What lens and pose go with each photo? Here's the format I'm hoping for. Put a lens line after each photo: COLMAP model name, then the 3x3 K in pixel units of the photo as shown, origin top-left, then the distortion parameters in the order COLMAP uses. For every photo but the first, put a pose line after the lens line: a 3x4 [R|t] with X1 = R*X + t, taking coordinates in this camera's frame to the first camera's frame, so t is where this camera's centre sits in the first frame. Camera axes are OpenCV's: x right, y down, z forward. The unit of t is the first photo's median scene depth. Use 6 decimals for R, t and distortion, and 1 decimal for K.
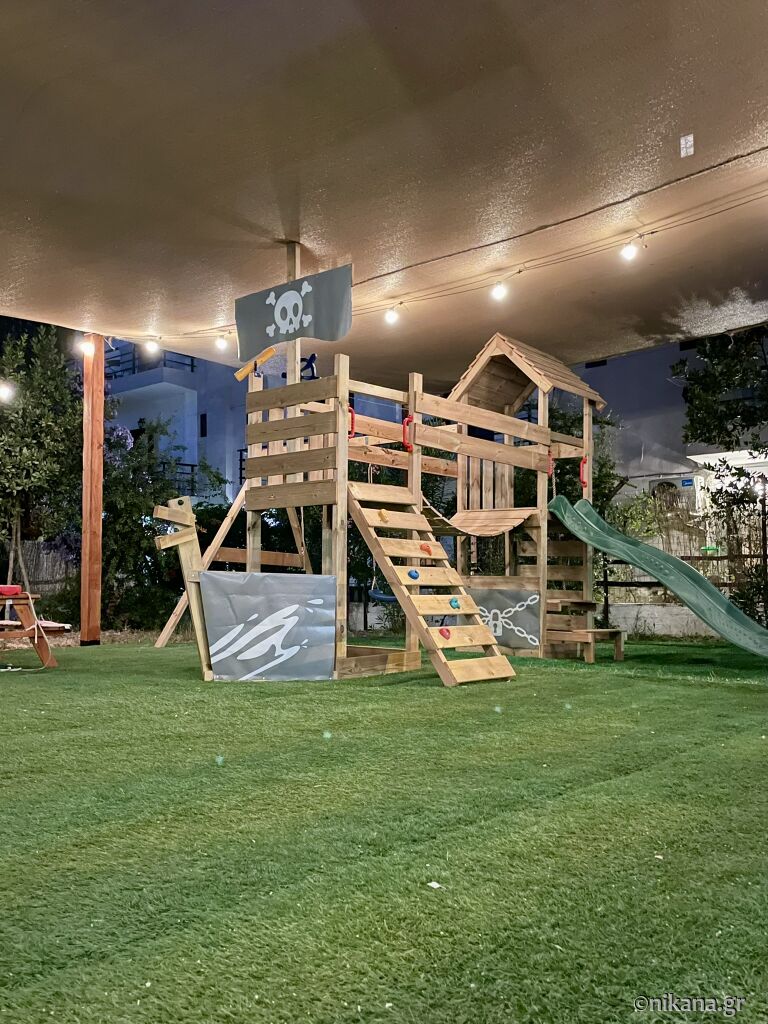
lens RADIAL K [[904.1, 0, 381.2], [0, 904.1, 516.0], [0, 0, 1]] dist [0.065416, 0.001778]
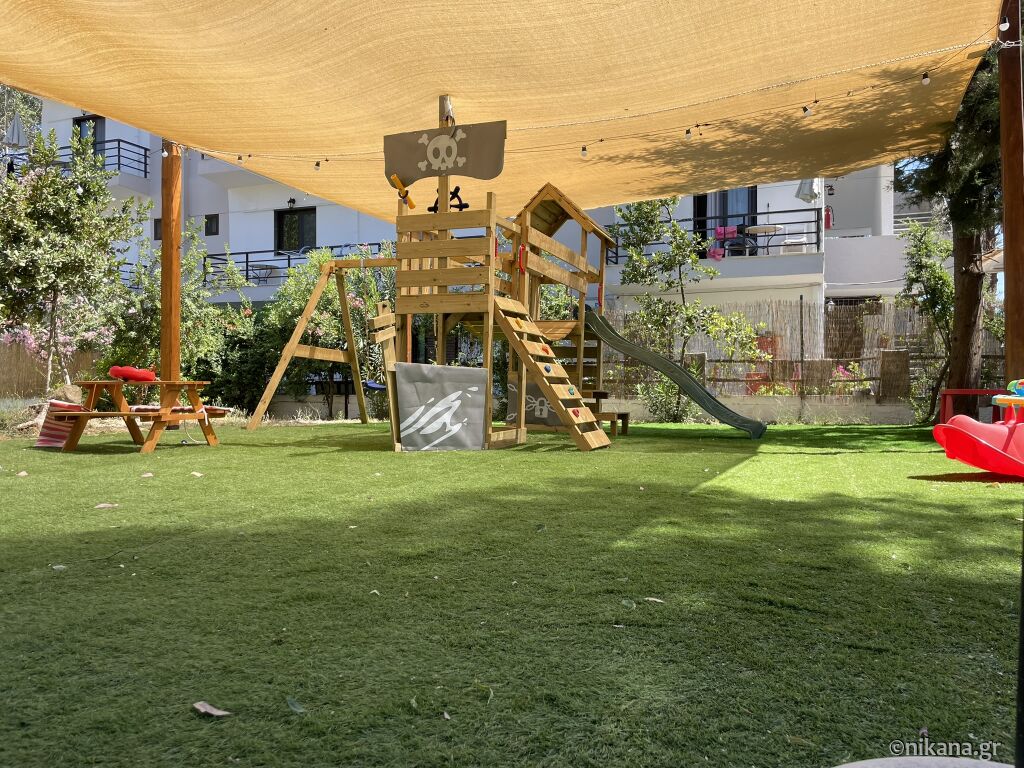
lens RADIAL K [[764.2, 0, 517.7], [0, 764.2, 382.6], [0, 0, 1]] dist [0.005381, 0.001249]
pose [[0.941425, 0.012182, 0.337003, -0.352757], [-0.037496, 0.996932, 0.068710, 0.009586], [-0.335132, -0.077321, 0.938993, -0.024253]]
